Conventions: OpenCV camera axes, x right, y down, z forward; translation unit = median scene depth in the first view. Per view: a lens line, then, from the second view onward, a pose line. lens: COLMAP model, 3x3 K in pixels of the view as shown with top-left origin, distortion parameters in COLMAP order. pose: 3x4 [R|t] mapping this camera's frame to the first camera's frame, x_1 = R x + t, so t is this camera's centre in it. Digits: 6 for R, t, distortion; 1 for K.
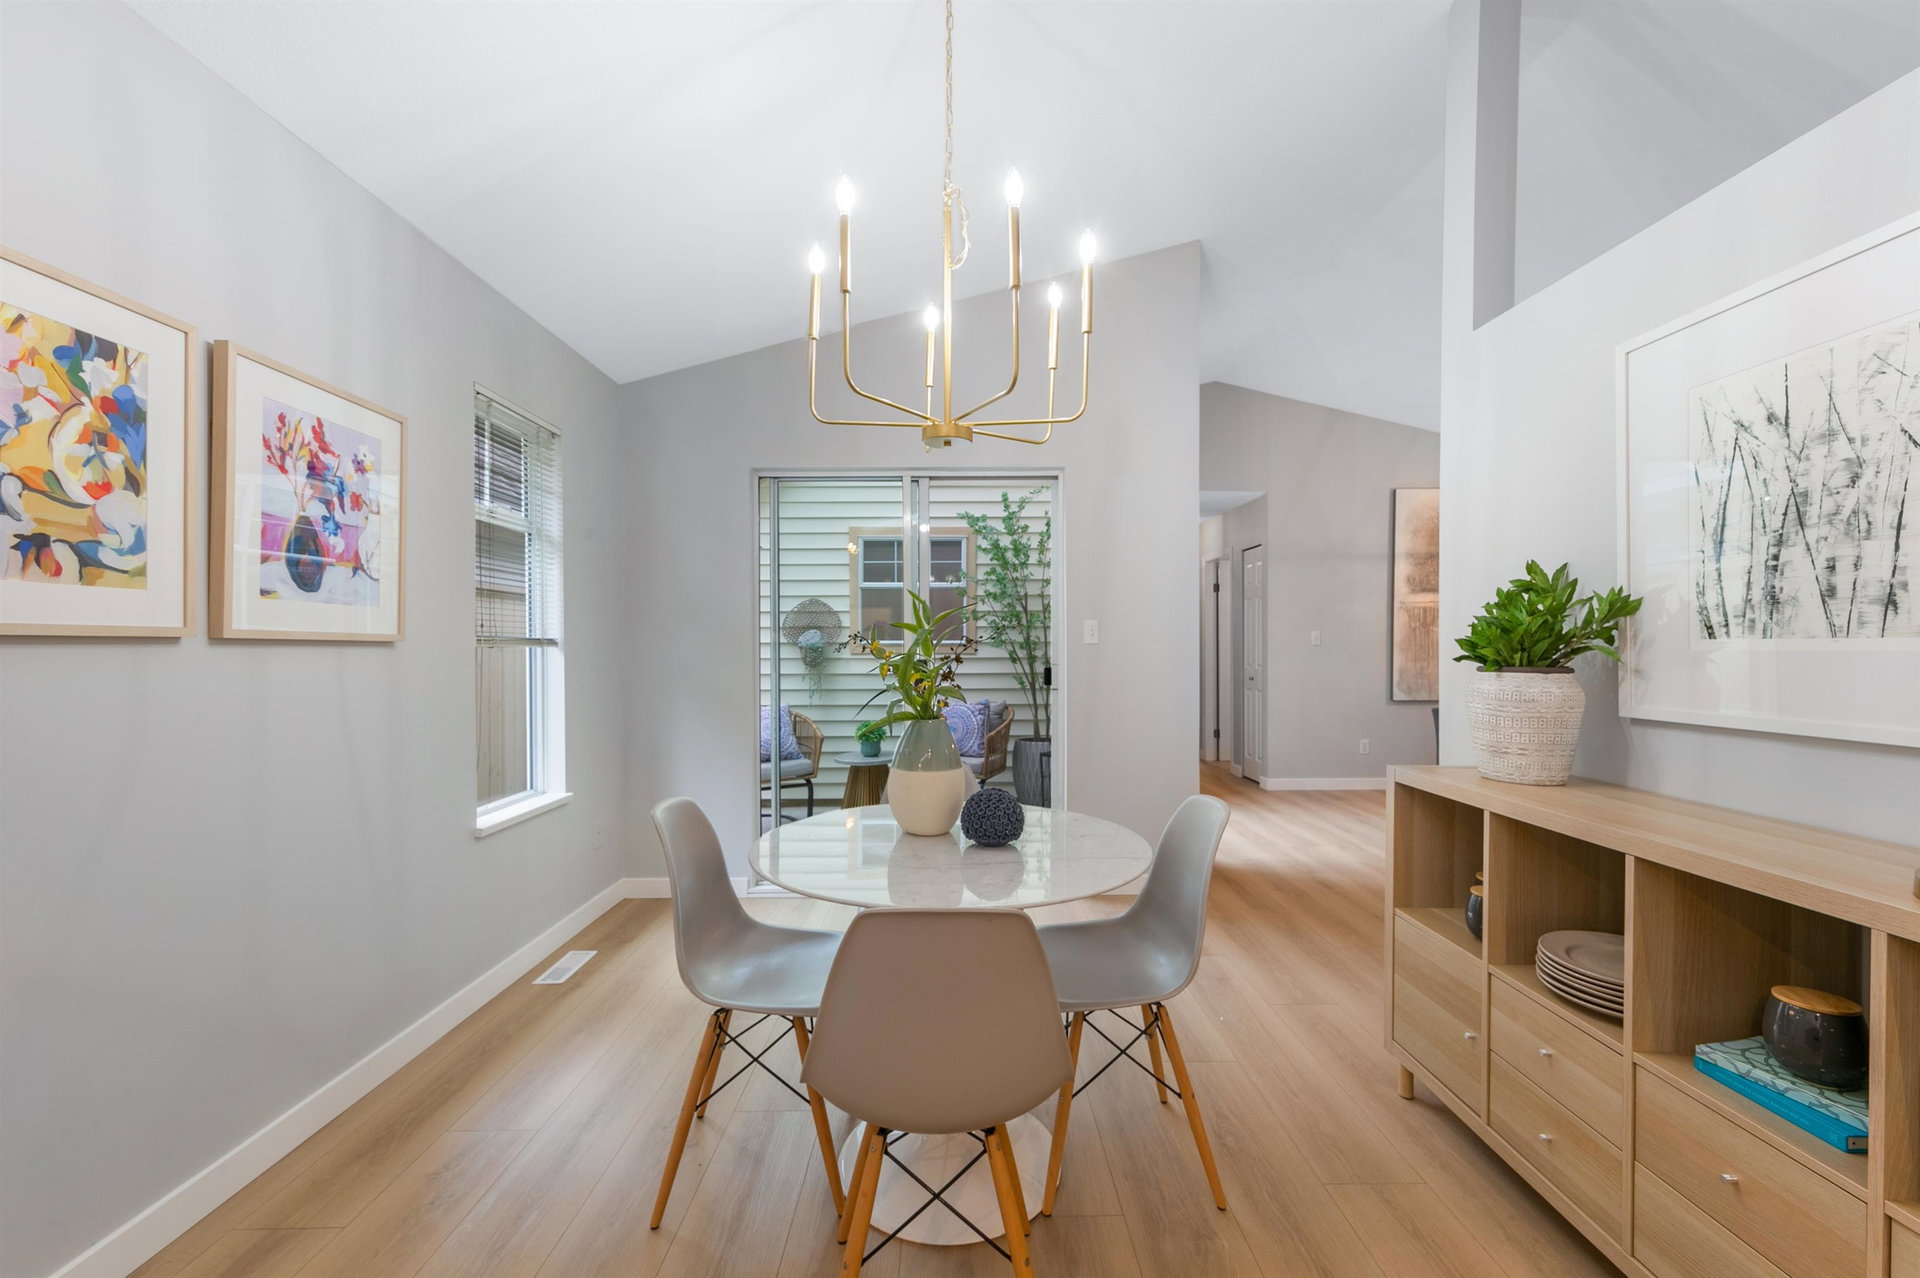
lens RADIAL K [[760.3, 0, 957.3], [0, 760.3, 655.4], [0, 0, 1]] dist [0.002561, 0.000120]
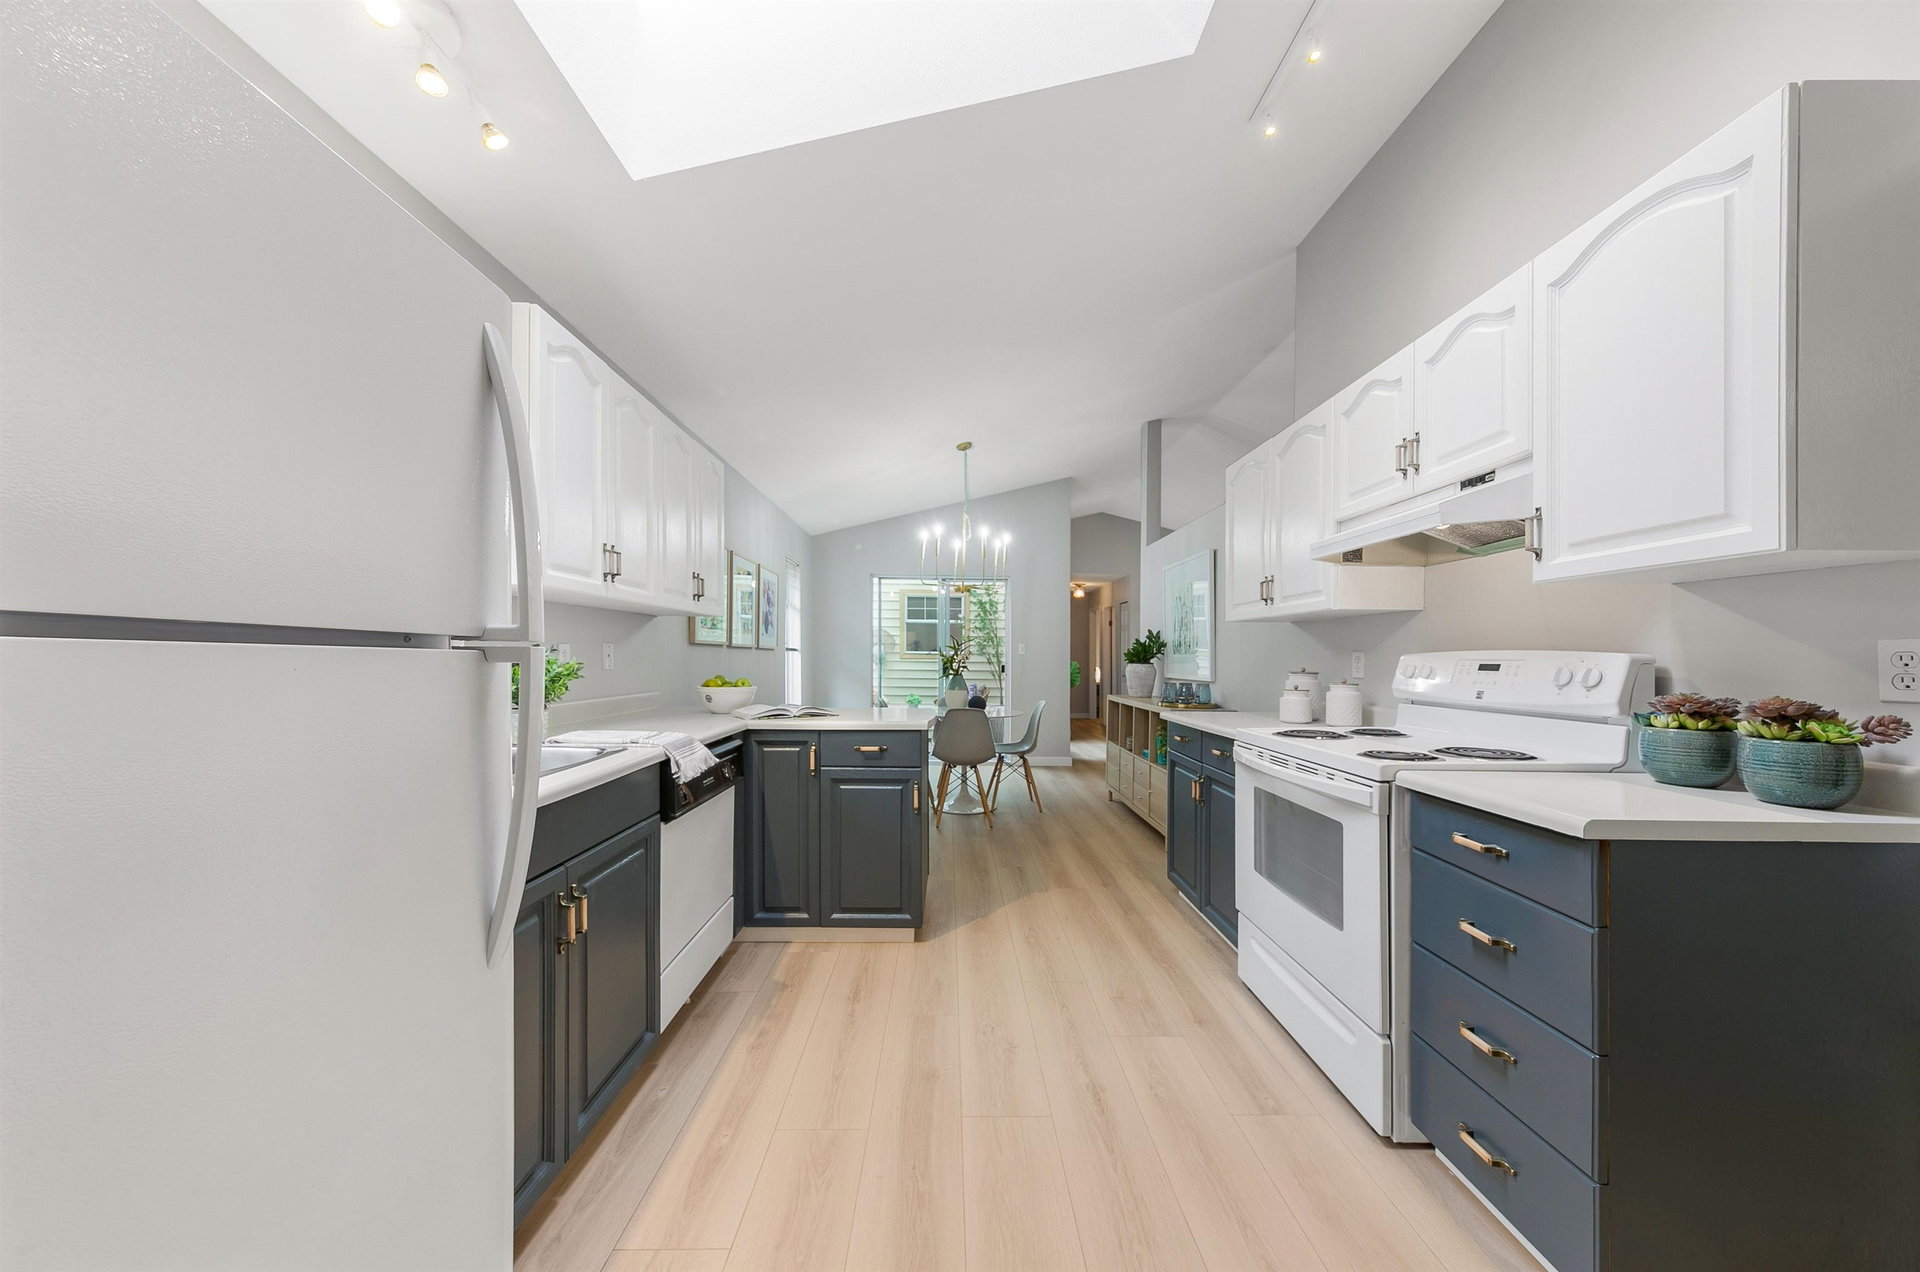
lens RADIAL K [[622.4, 0, 967.8], [0, 622.4, 659.8], [0, 0, 1]] dist [-0.000818, -0.000025]
pose [[0.999484, 0.011180, 0.030097, -0.071527], [-0.010944, 0.999908, -0.007995, 0.031563], [-0.030184, 0.007661, 0.999515, -1.513591]]
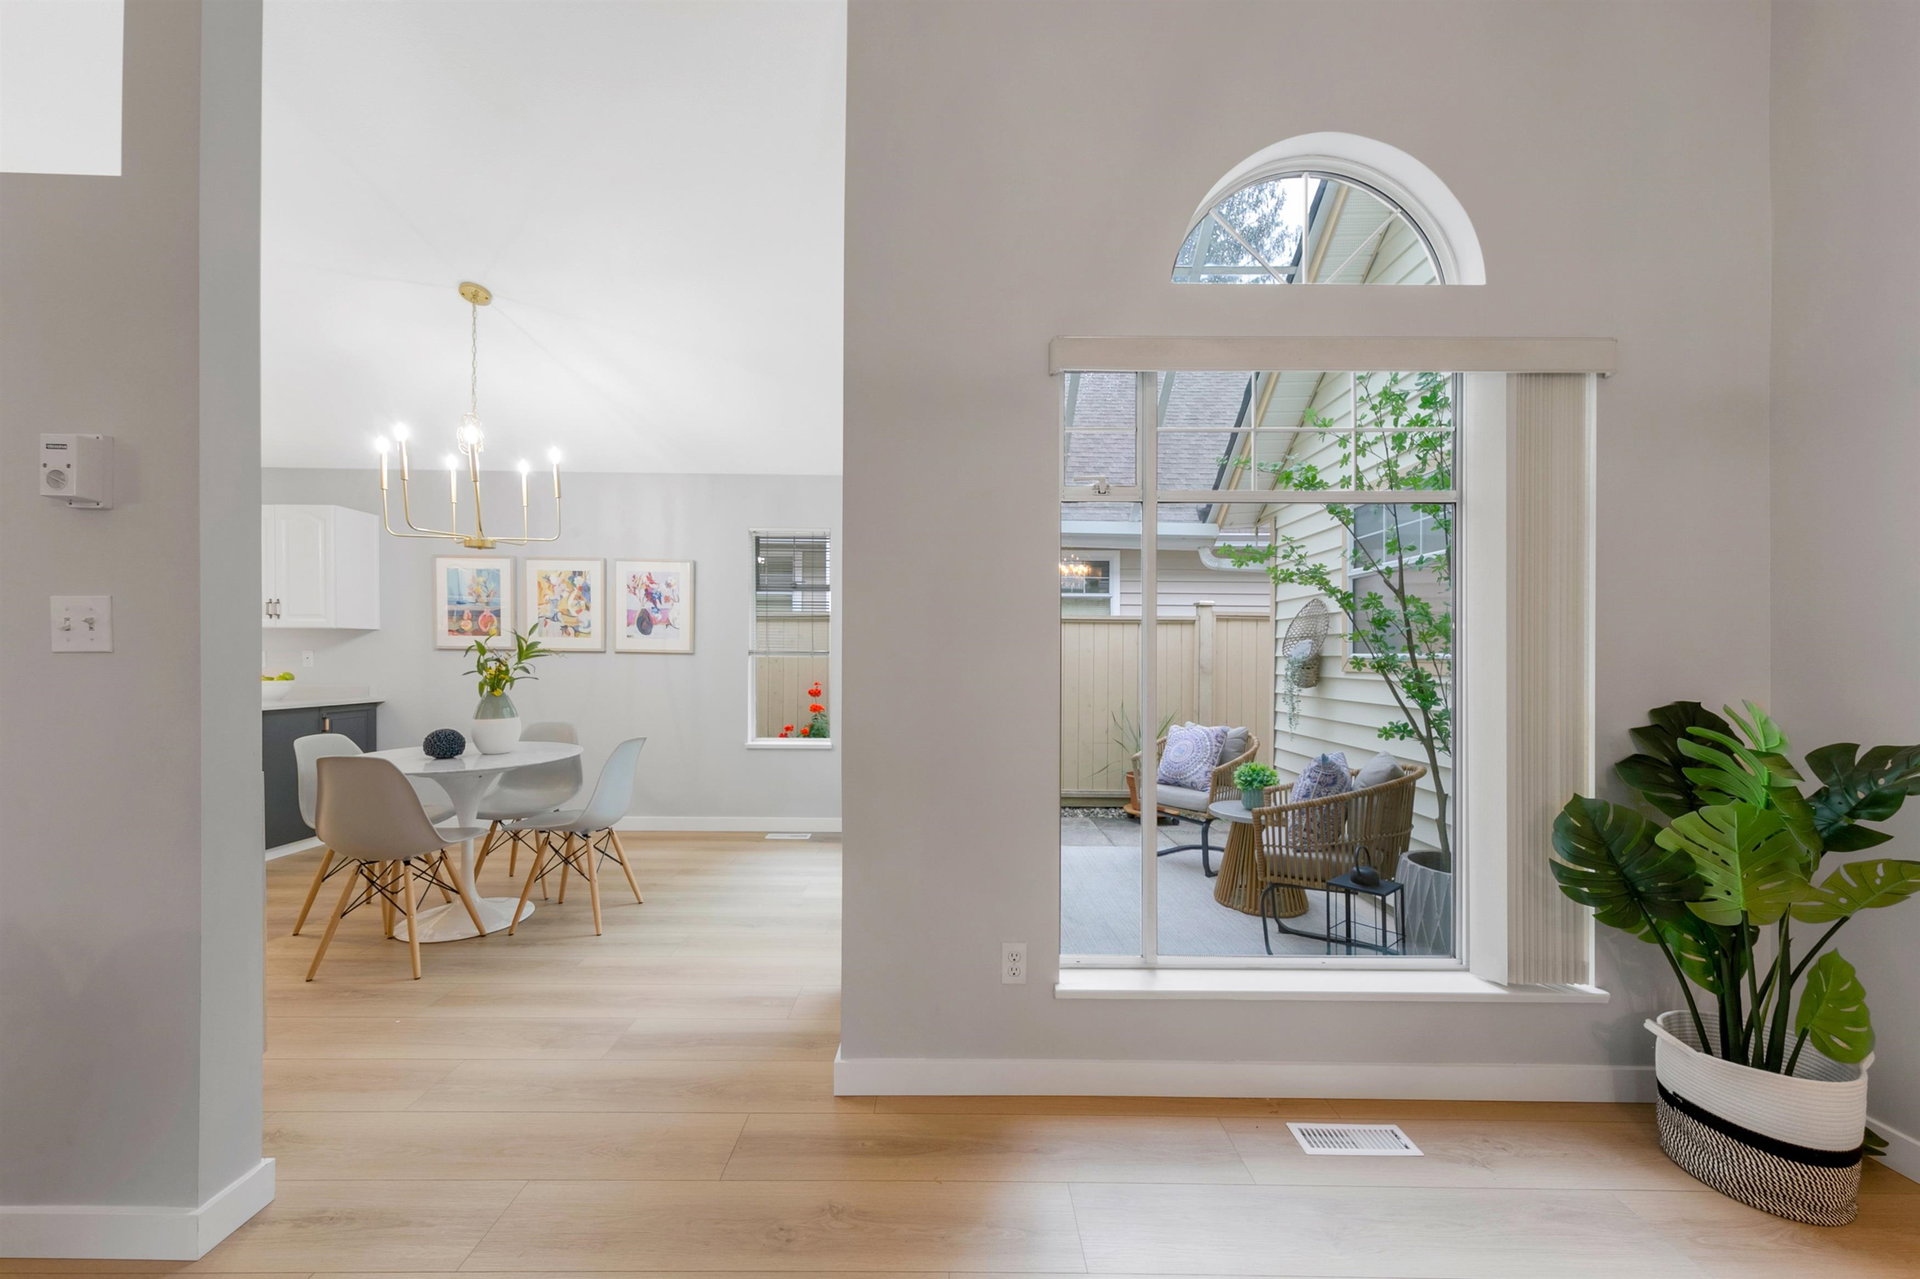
lens RADIAL K [[638.4, 0, 964.4], [0, 638.4, 658.5], [0, 0, 1]] dist [0.000336, -0.001906]
pose [[0.014415, 0.003893, -0.999889, 1.403259], [-0.022178, 0.999748, 0.003573, -0.029469], [0.999650, 0.022124, 0.014498, 1.981093]]
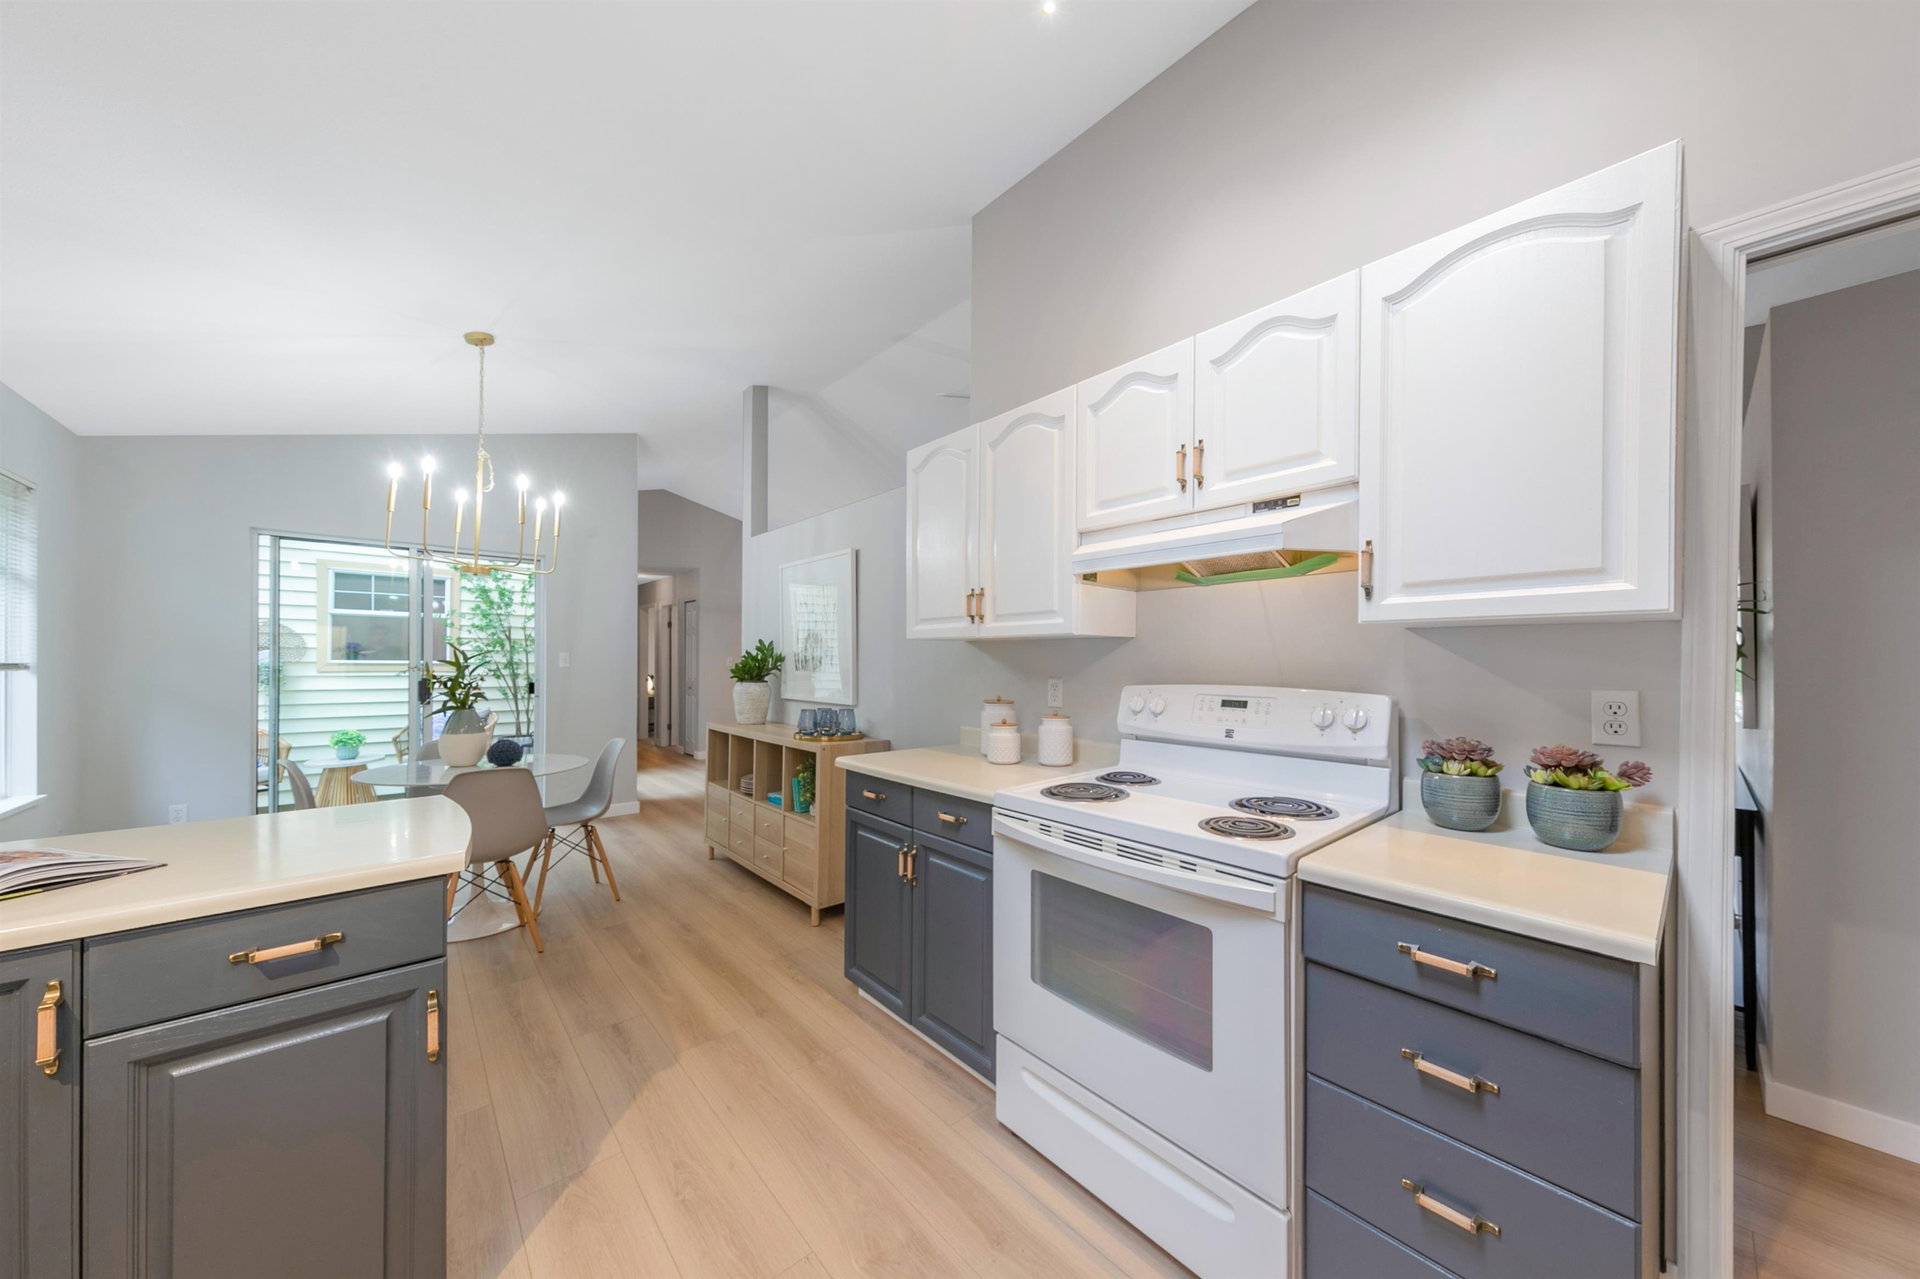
lens RADIAL K [[638.4, 0, 964.4], [0, 638.4, 658.5], [0, 0, 1]] dist [0.000336, -0.001906]
pose [[0.748603, 0.011198, 0.662924, -0.155211], [-0.000426, 0.999865, -0.016409, -0.022313], [-0.663019, 0.012002, 0.748506, -1.036866]]
